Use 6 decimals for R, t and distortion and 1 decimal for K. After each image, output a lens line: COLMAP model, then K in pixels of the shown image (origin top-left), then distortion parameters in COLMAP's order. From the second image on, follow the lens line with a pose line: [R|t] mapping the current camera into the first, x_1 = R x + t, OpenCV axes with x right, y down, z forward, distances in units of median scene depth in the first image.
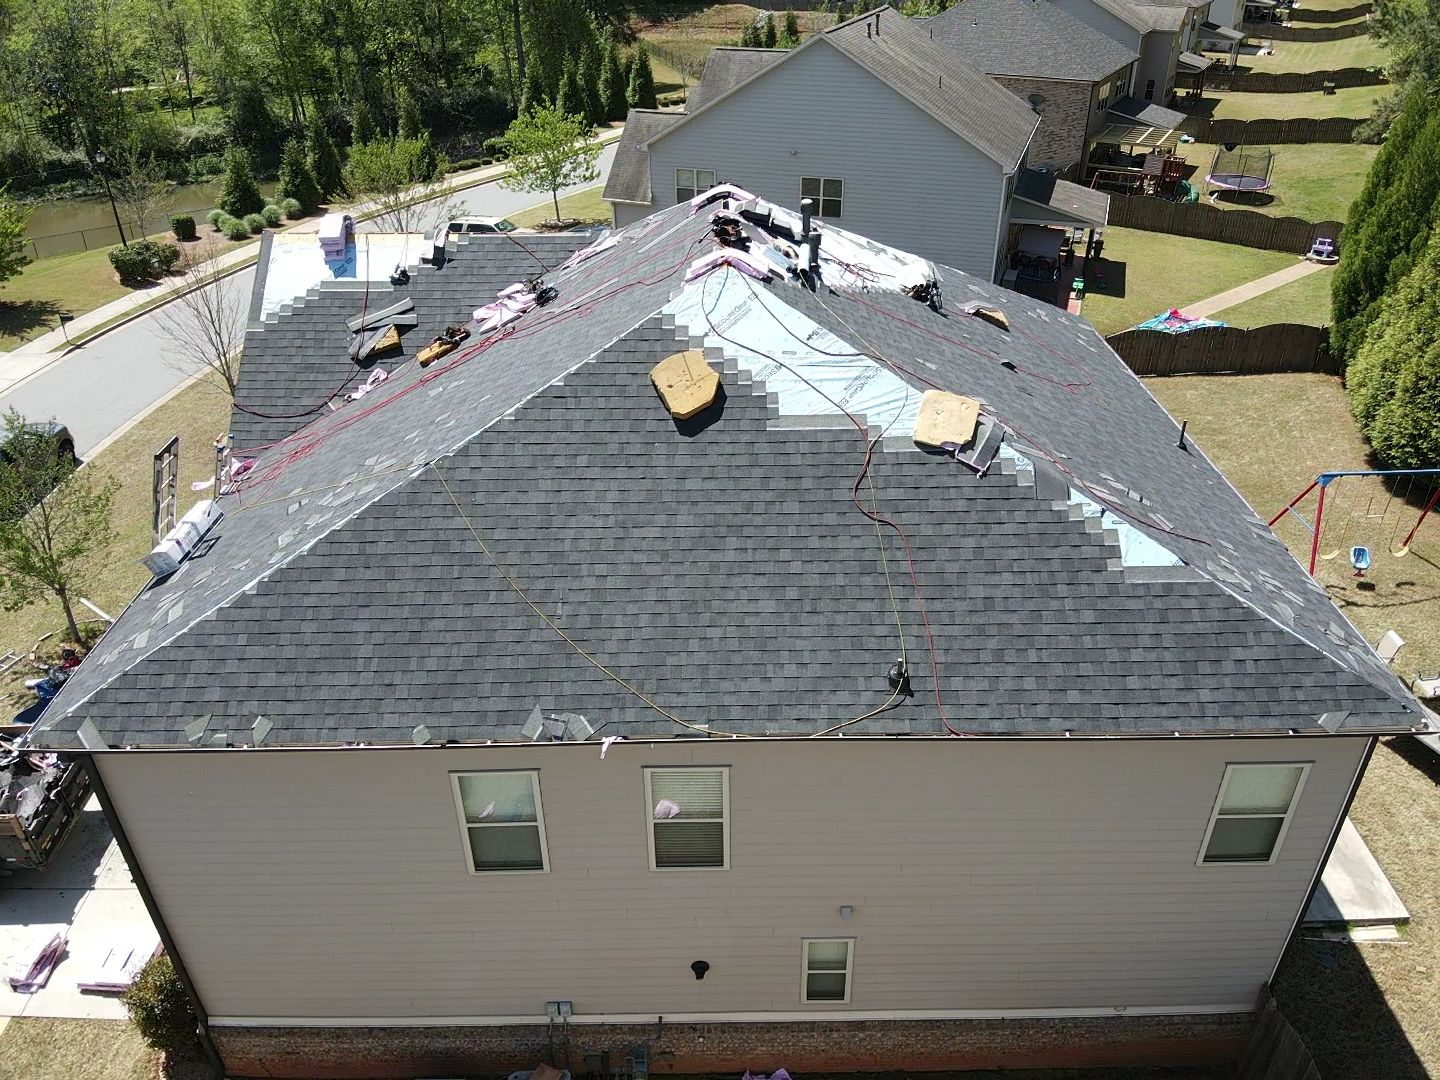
lens RADIAL K [[1050.8, 0, 739.2], [0, 1050.8, 544.8], [0, 0, 1]] dist [0.099196, -0.191155]
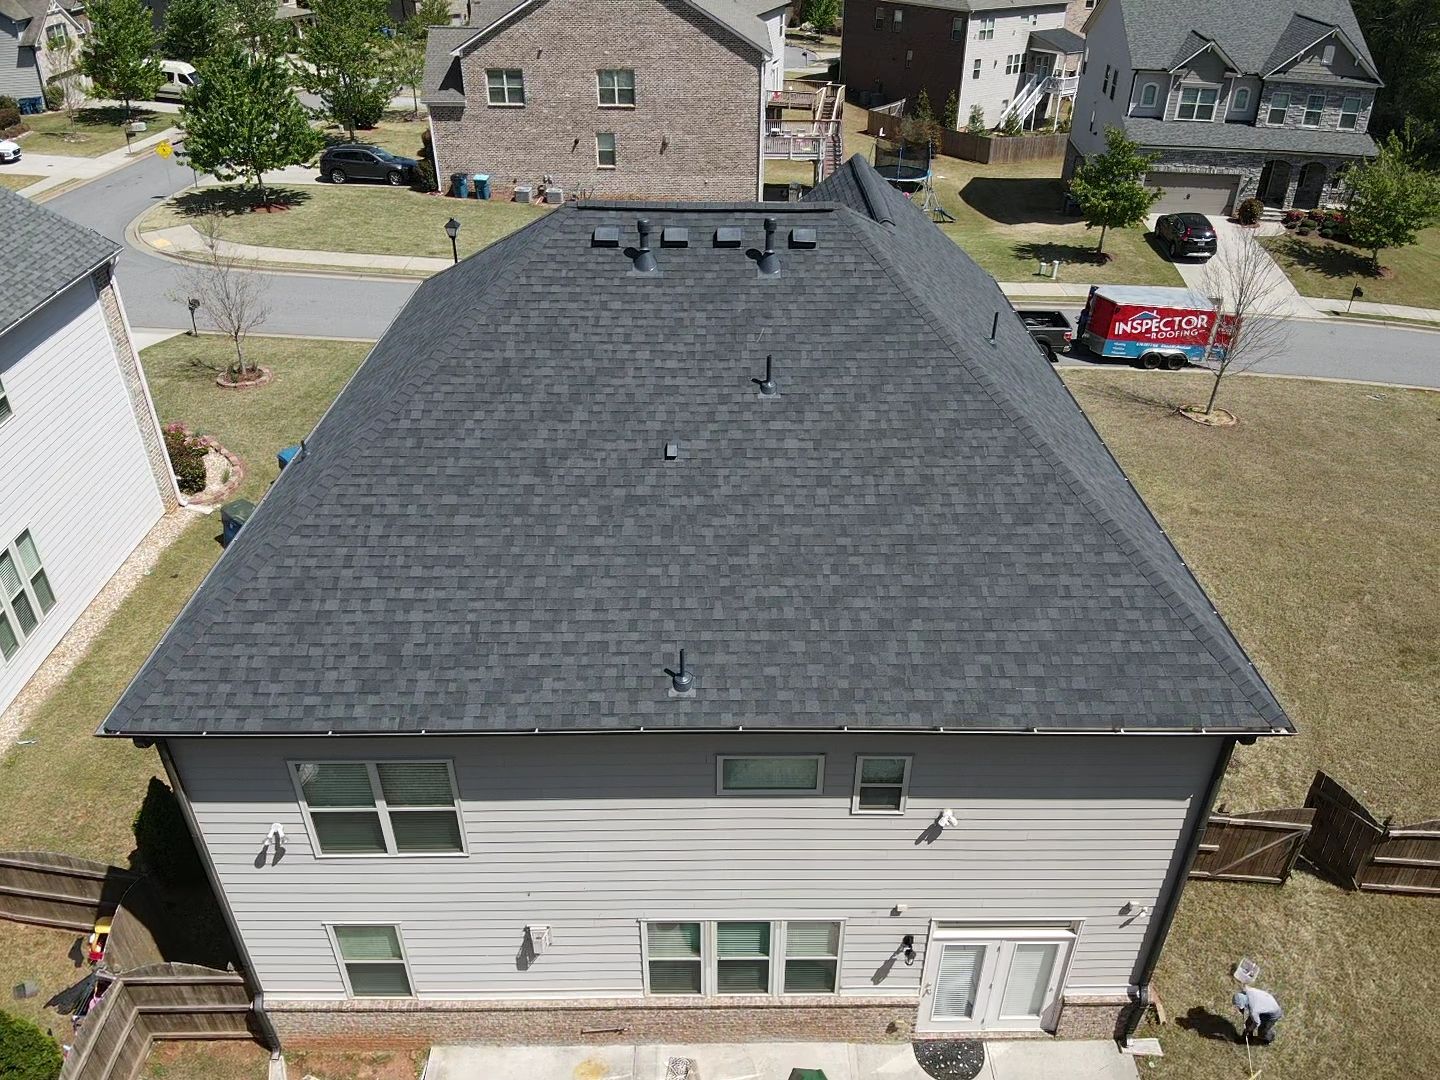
lens RADIAL K [[1050.8, 0, 739.2], [0, 1050.8, 544.8], [0, 0, 1]] dist [0.099196, -0.191155]
pose [[0.000592, 0.541517, -0.840689, 1.126017], [-0.530040, 0.713051, 0.458928, -0.590428], [0.847972, 0.445327, 0.287448, 0.903720]]
